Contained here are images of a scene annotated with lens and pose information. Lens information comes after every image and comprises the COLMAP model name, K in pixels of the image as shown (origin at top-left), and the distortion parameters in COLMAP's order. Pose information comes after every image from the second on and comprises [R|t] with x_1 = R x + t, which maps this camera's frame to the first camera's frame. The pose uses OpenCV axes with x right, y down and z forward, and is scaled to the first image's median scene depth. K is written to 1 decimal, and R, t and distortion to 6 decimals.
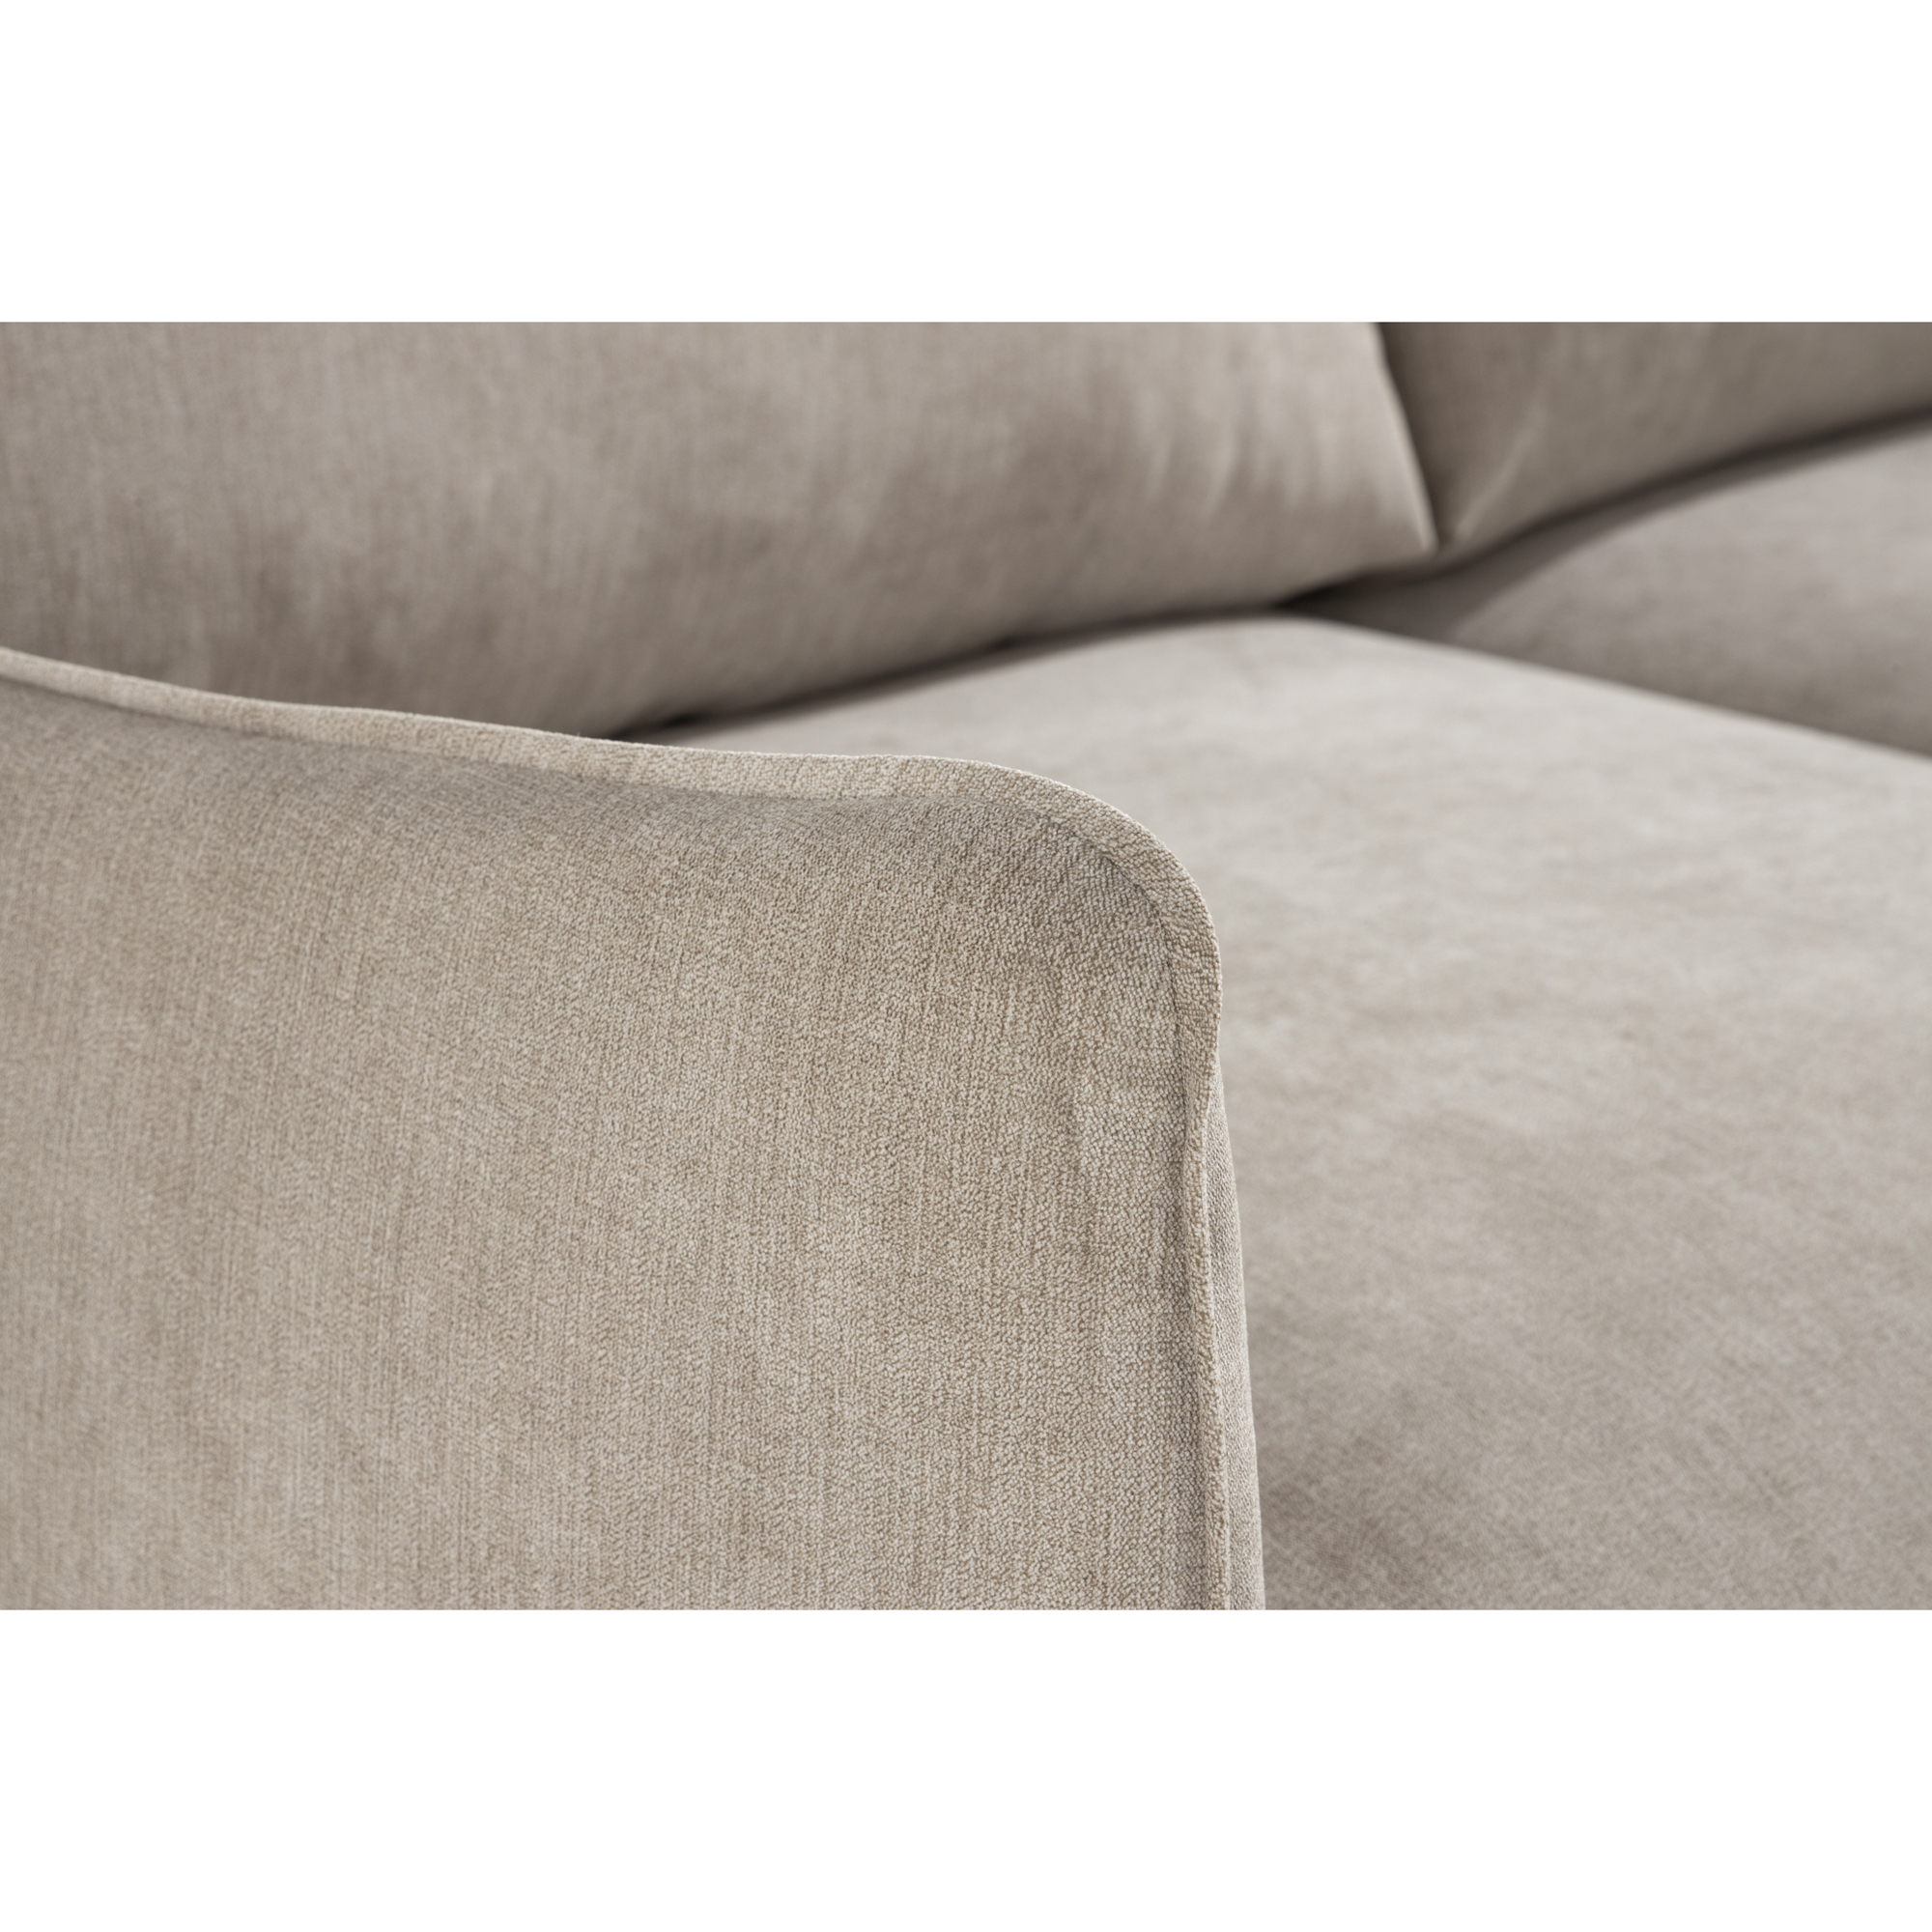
lens RADIAL K [[5333.8, 0, 969.0], [0, 5333.8, 960.7], [0, 0, 1]] dist [0.664746, 0.000000]
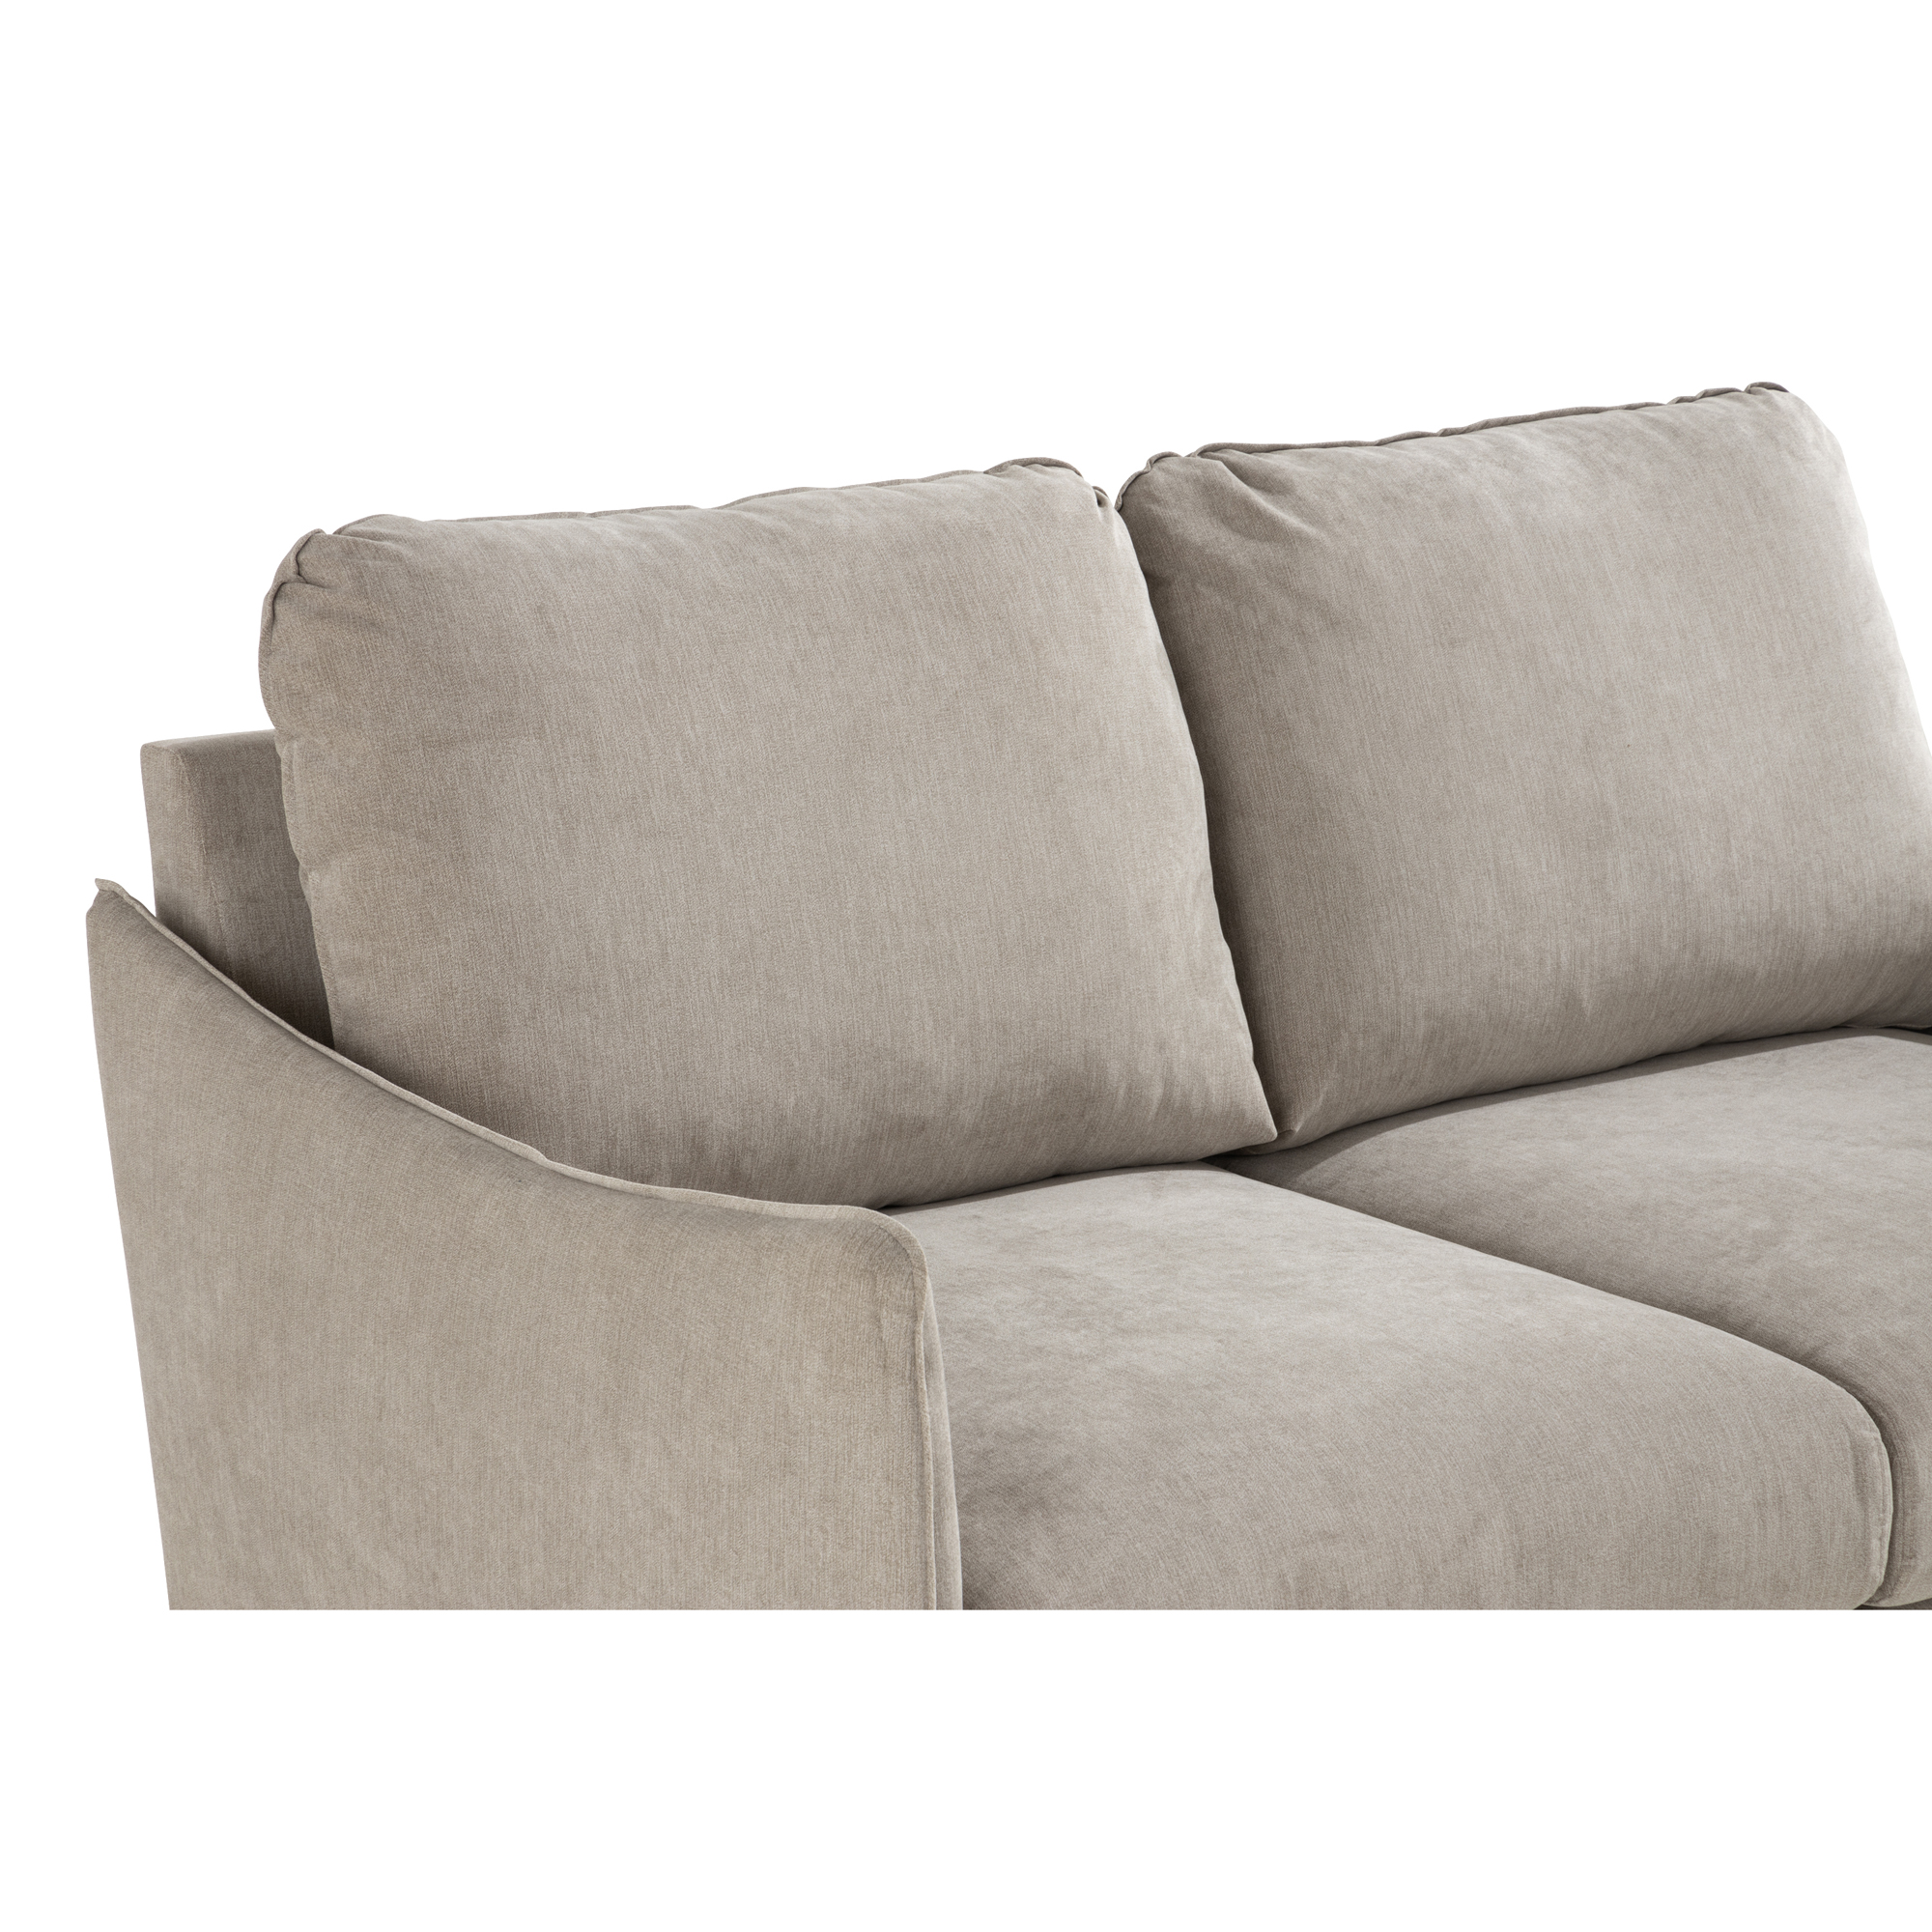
lens RADIAL K [[5333.8, 0, 964.2], [0, 5333.8, 967.2], [0, 0, 1]] dist [0.664746, 0.000000]
pose [[0.990283, 0.021018, -0.137470, 0.347237], [-0.034640, 0.994636, -0.097466, 0.088618], [0.134684, 0.101280, 0.985699, -1.470978]]
